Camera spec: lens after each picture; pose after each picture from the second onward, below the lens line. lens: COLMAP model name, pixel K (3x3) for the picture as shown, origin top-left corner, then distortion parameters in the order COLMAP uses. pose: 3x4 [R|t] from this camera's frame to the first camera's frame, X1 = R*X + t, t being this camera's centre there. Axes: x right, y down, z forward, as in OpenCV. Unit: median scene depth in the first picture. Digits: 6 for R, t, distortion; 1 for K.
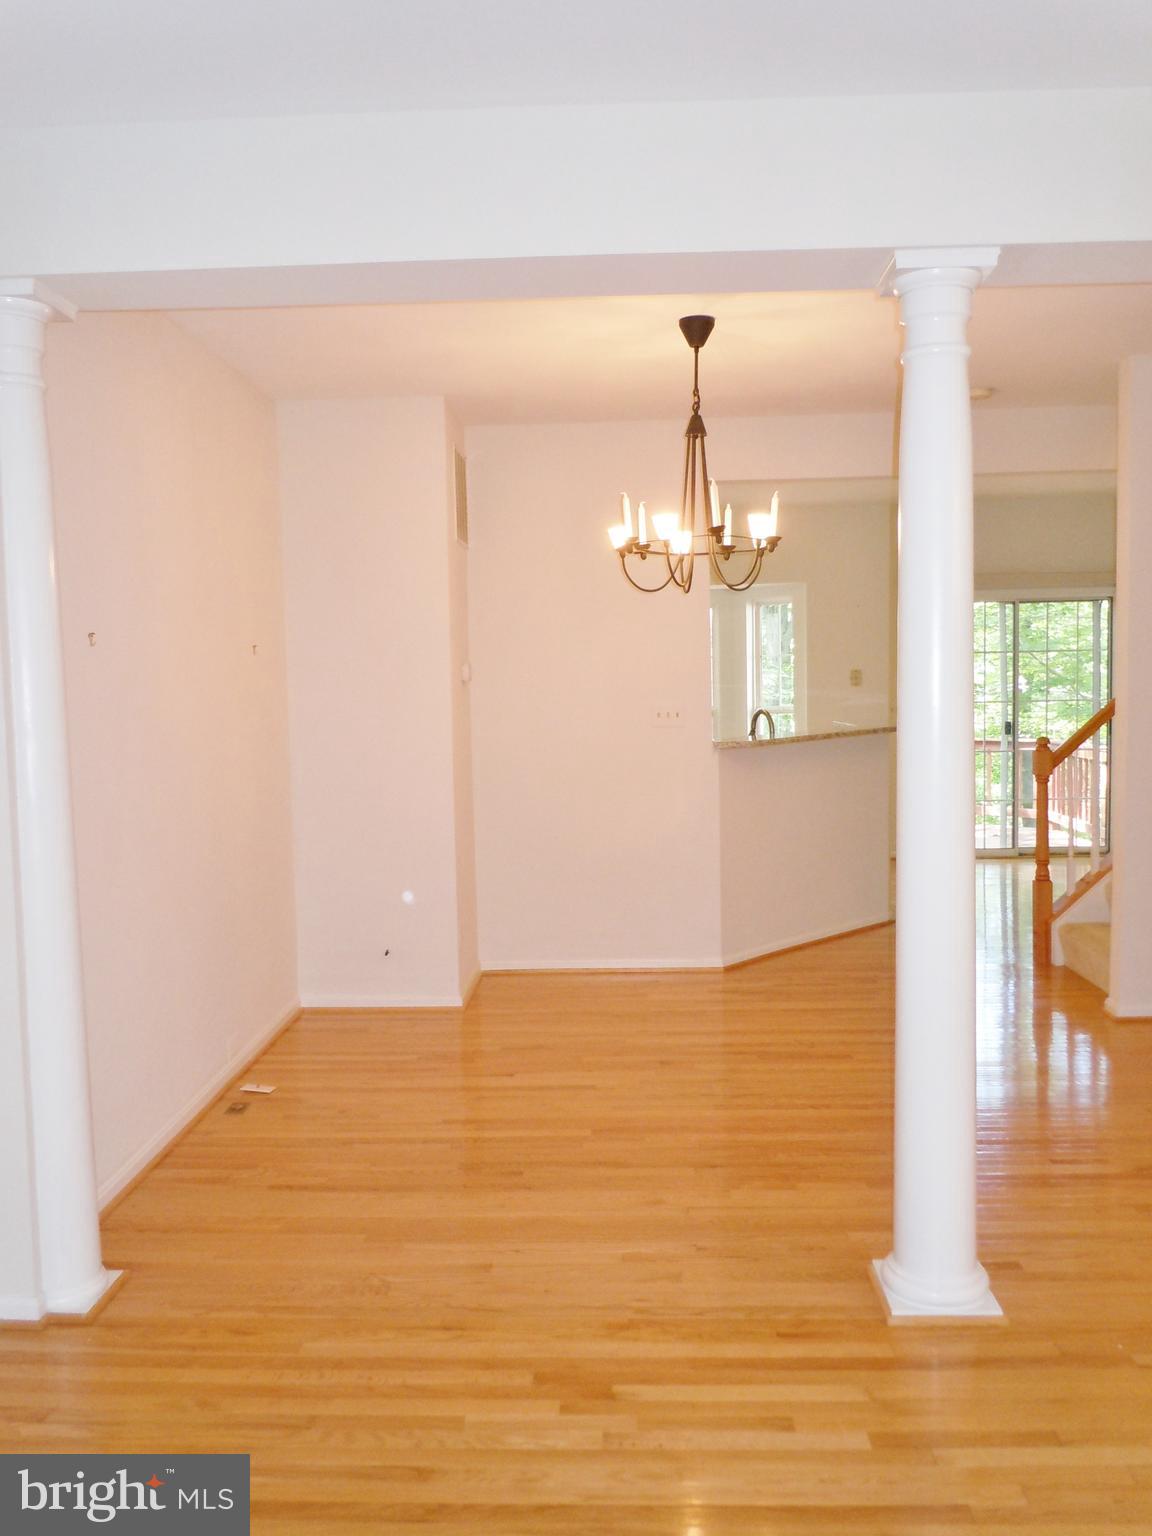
lens RADIAL K [[1293.5, 0, 577.5], [0, 1293.5, 761.8], [0, 0, 1]] dist [0.034435, -0.098616]
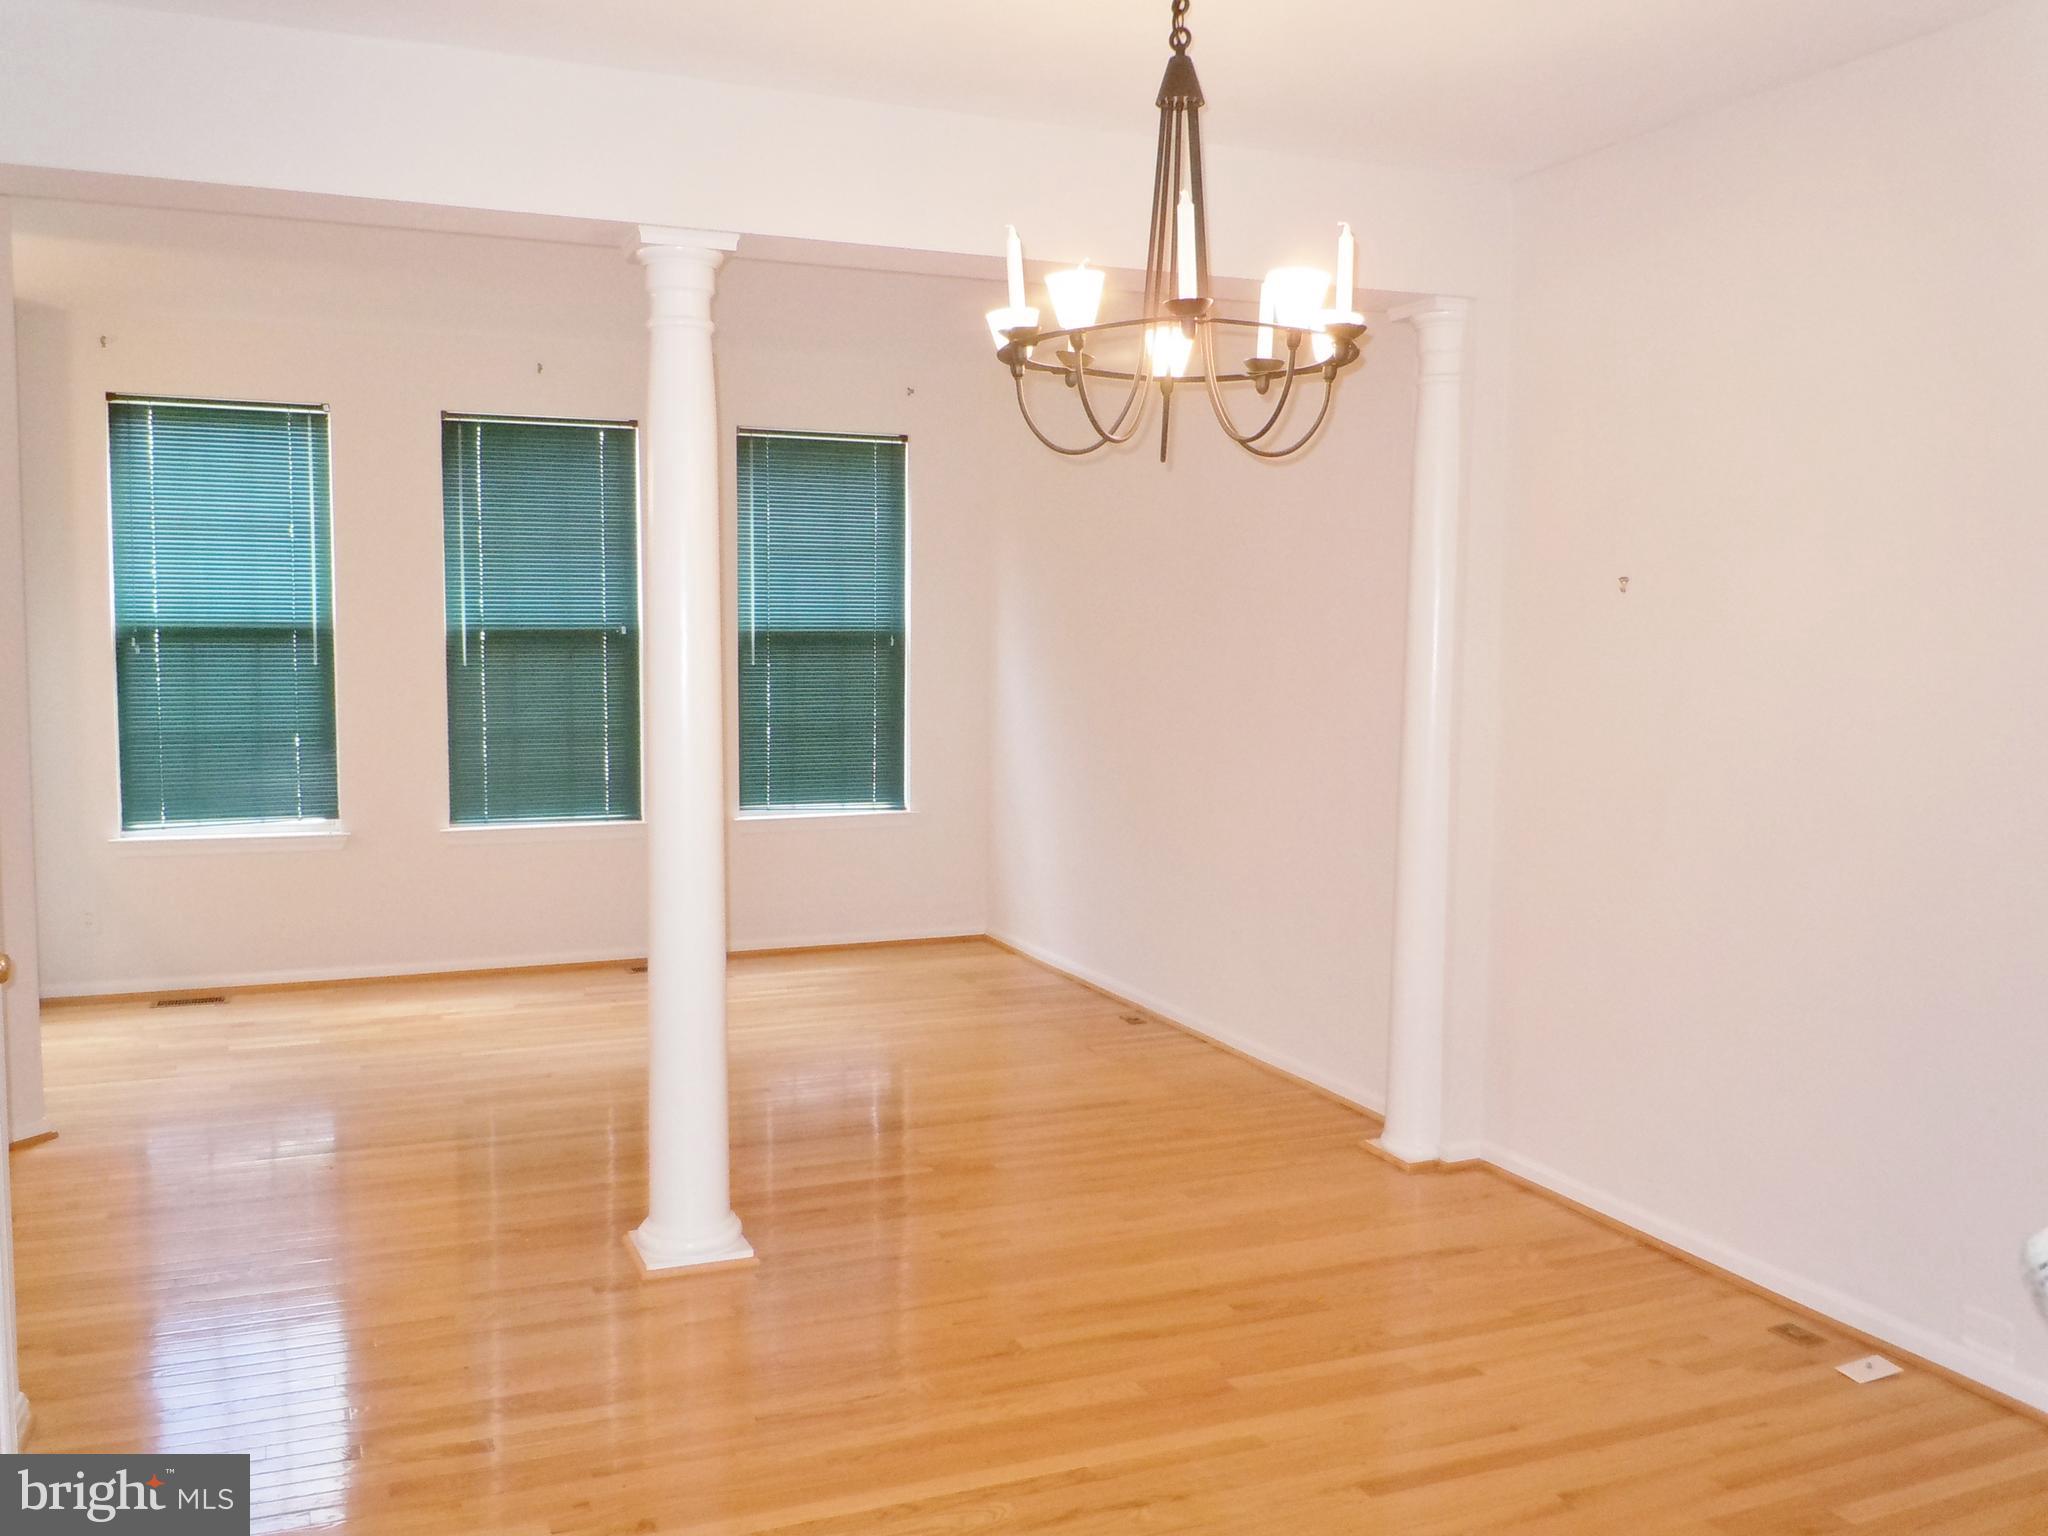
lens RADIAL K [[1724.6, 0, 1024.0], [0, 1724.6, 768.0], [0, 0, 1]] dist [0.034435, -0.098616]
pose [[-0.895574, 0.055598, -0.441425, 0.428438], [-0.024478, 0.984501, 0.173660, -0.139732], [0.444239, 0.166330, -0.880333, 1.552727]]
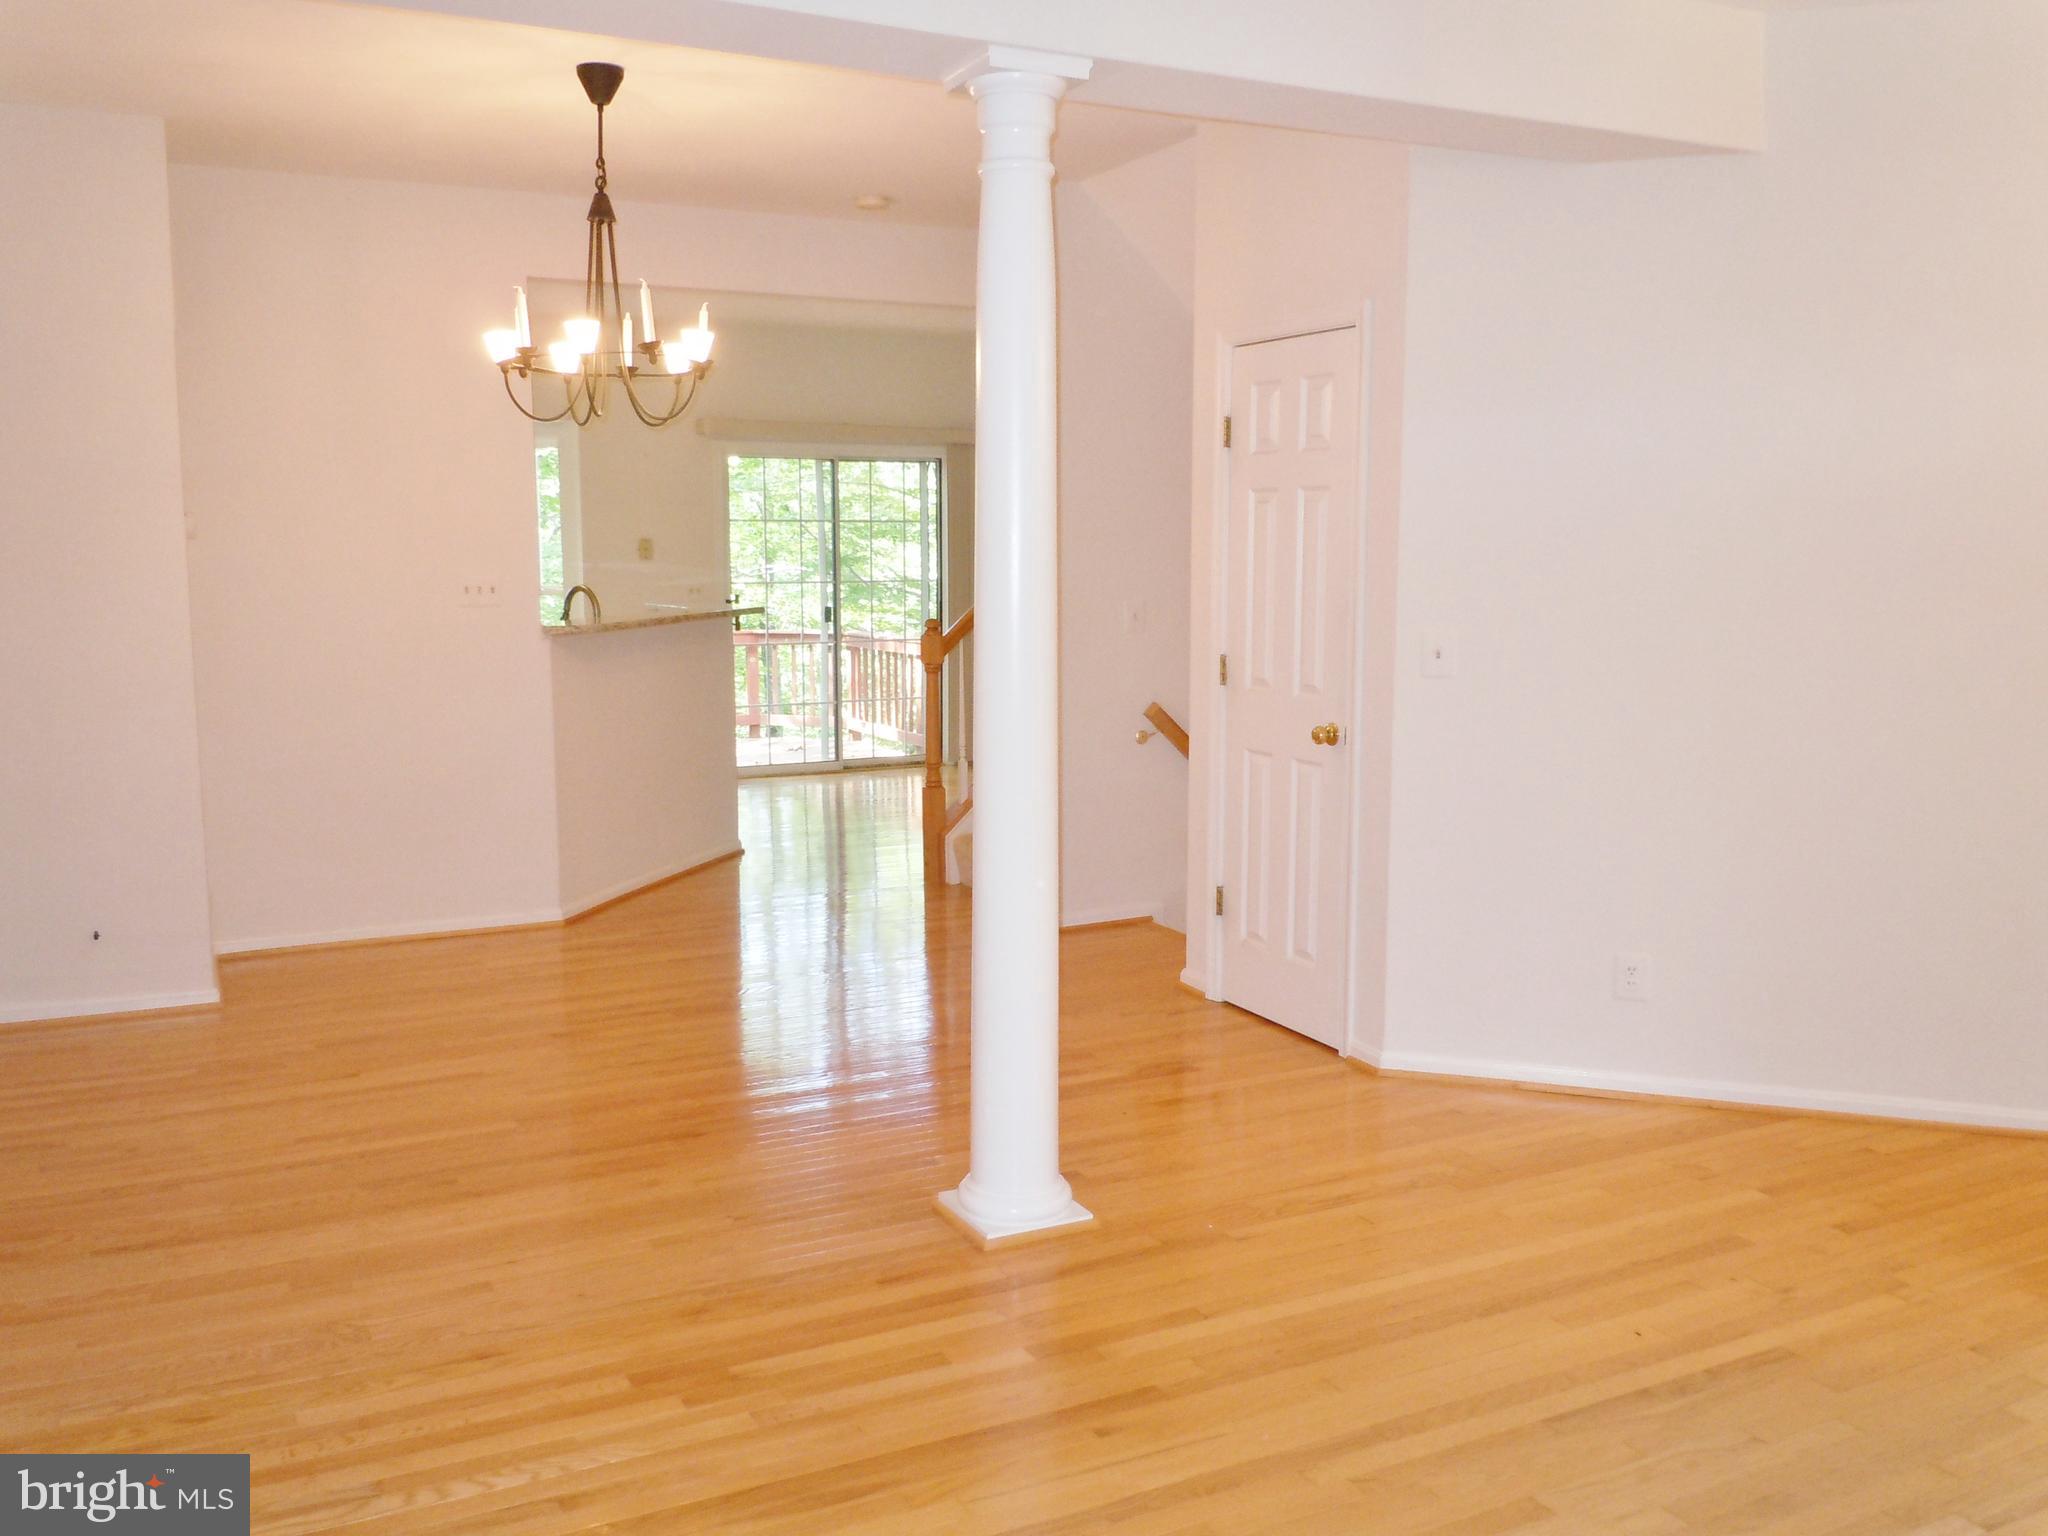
lens RADIAL K [[1724.6, 0, 1024.0], [0, 1724.6, 768.0], [0, 0, 1]] dist [0.034435, -0.098616]
pose [[0.873588, -0.043022, 0.484761, -0.204391], [0.015821, 0.998069, 0.060067, 0.016096], [-0.486410, -0.044804, 0.872581, -0.036418]]
